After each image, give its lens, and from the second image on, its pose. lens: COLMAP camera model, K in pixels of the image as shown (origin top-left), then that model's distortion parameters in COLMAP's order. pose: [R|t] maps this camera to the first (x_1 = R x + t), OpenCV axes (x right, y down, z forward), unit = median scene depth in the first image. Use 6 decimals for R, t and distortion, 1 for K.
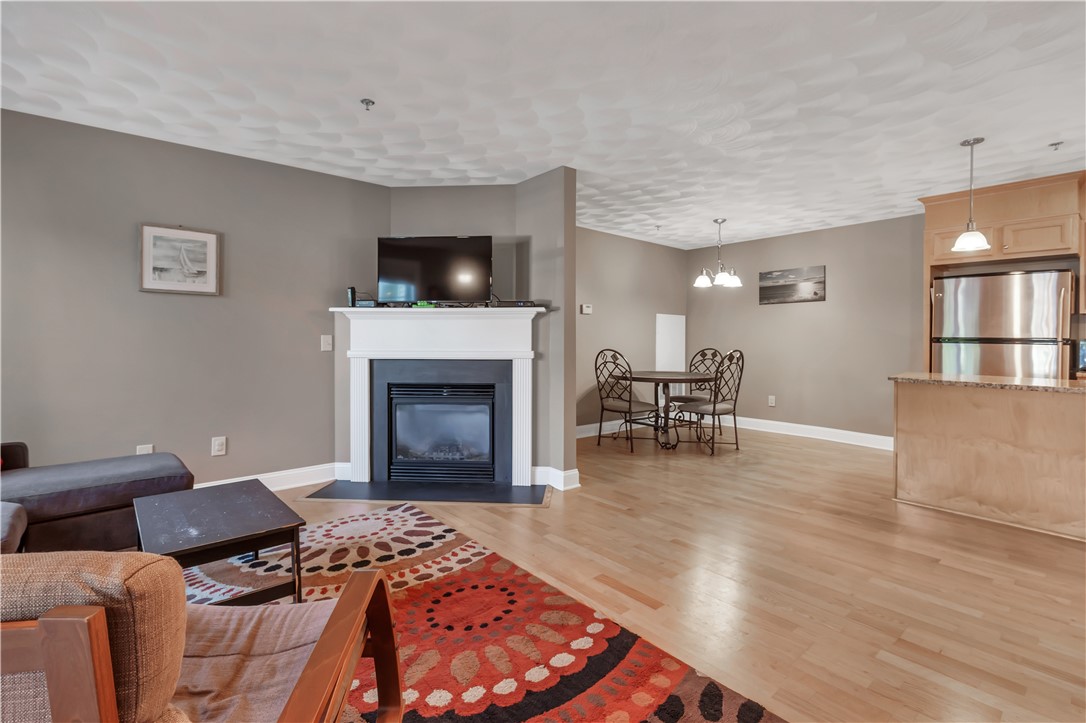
lens RADIAL K [[504.1, 0, 544.3], [0, 504.1, 342.9], [0, 0, 1]] dist [0.000810, -0.000537]
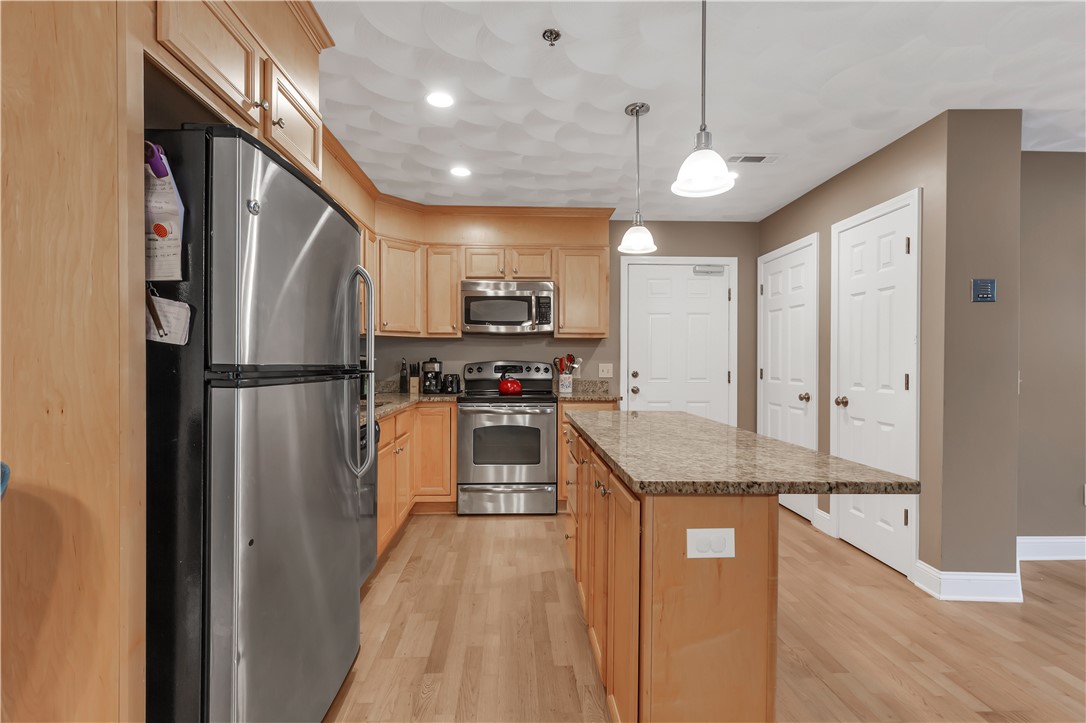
lens RADIAL K [[498.9, 0, 539.8], [0, 498.9, 362.7], [0, 0, 1]] dist [0.001129, 0.000022]
pose [[-0.789209, -0.010998, 0.614026, 0.563364], [-0.003131, 0.999899, 0.013885, -0.019011], [-0.614117, 0.009036, -0.789163, 1.248115]]
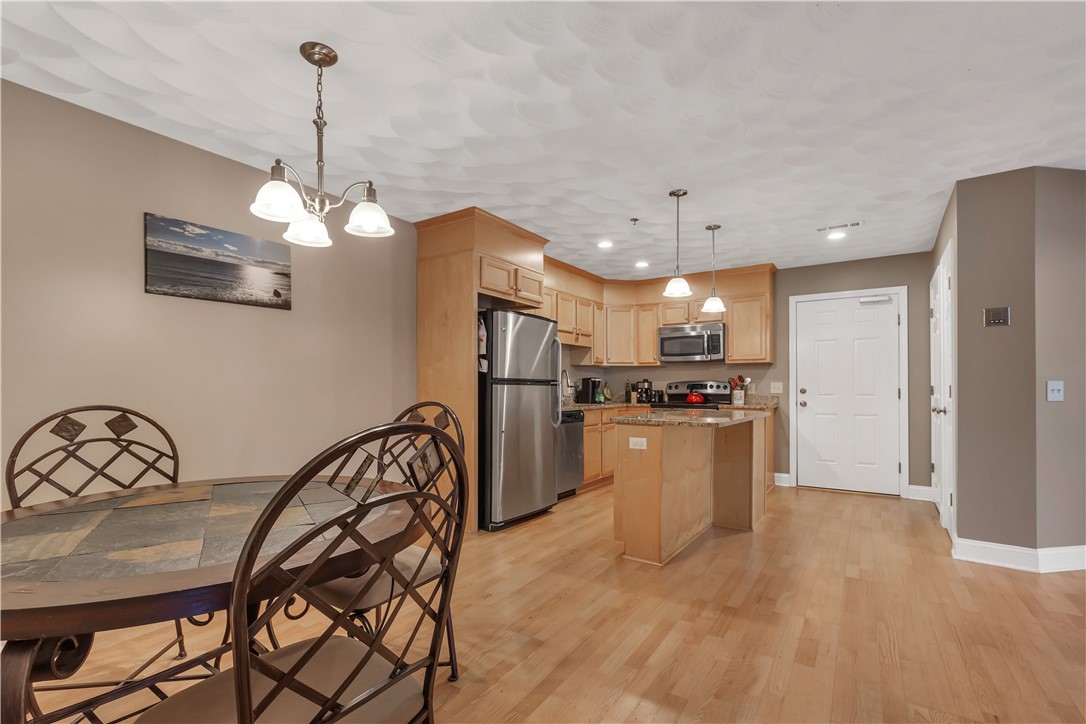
lens RADIAL K [[498.9, 0, 535.5], [0, 498.9, 381.5], [0, 0, 1]] dist [0.000949, -0.000179]
pose [[-0.270322, 0.004455, 0.962760, -0.065178], [0.005121, 0.999982, -0.003190, -0.002838], [-0.962756, 0.004068, -0.270339, 1.320588]]
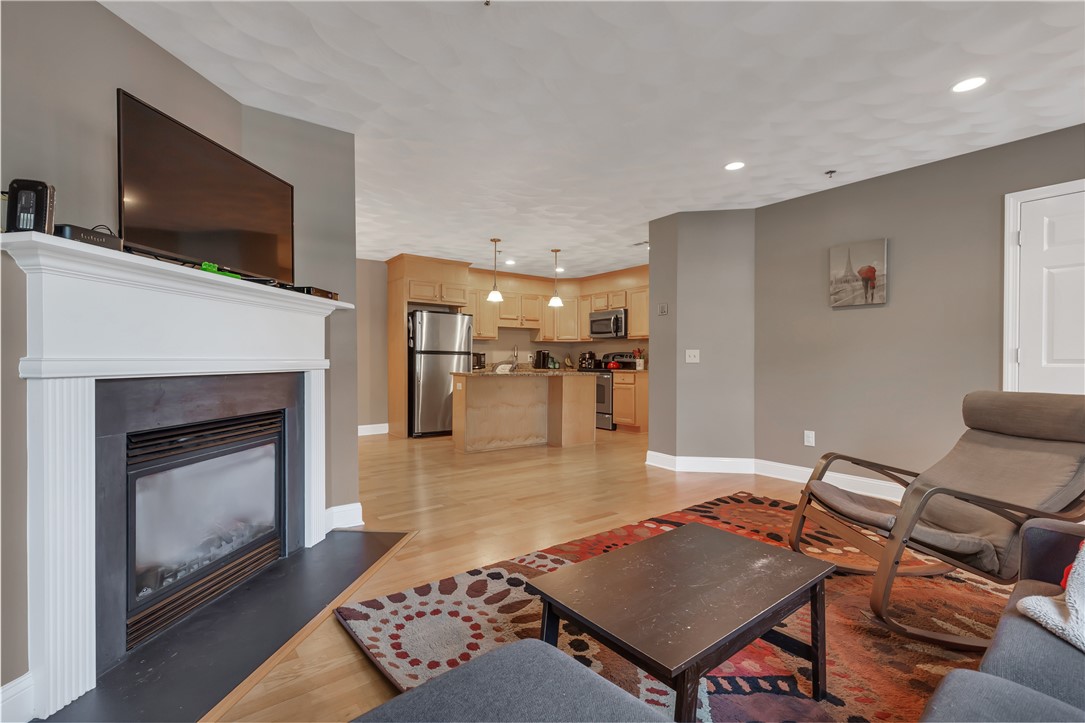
lens RADIAL K [[484.5, 0, 542.5], [0, 484.5, 361.5], [0, 0, 1]] dist [0.001990, 0.000184]
pose [[0.046804, -0.006485, 0.998883, -0.726626], [0.005655, 0.999965, 0.006227, 0.017094], [-0.998888, 0.005357, 0.046839, 0.634108]]
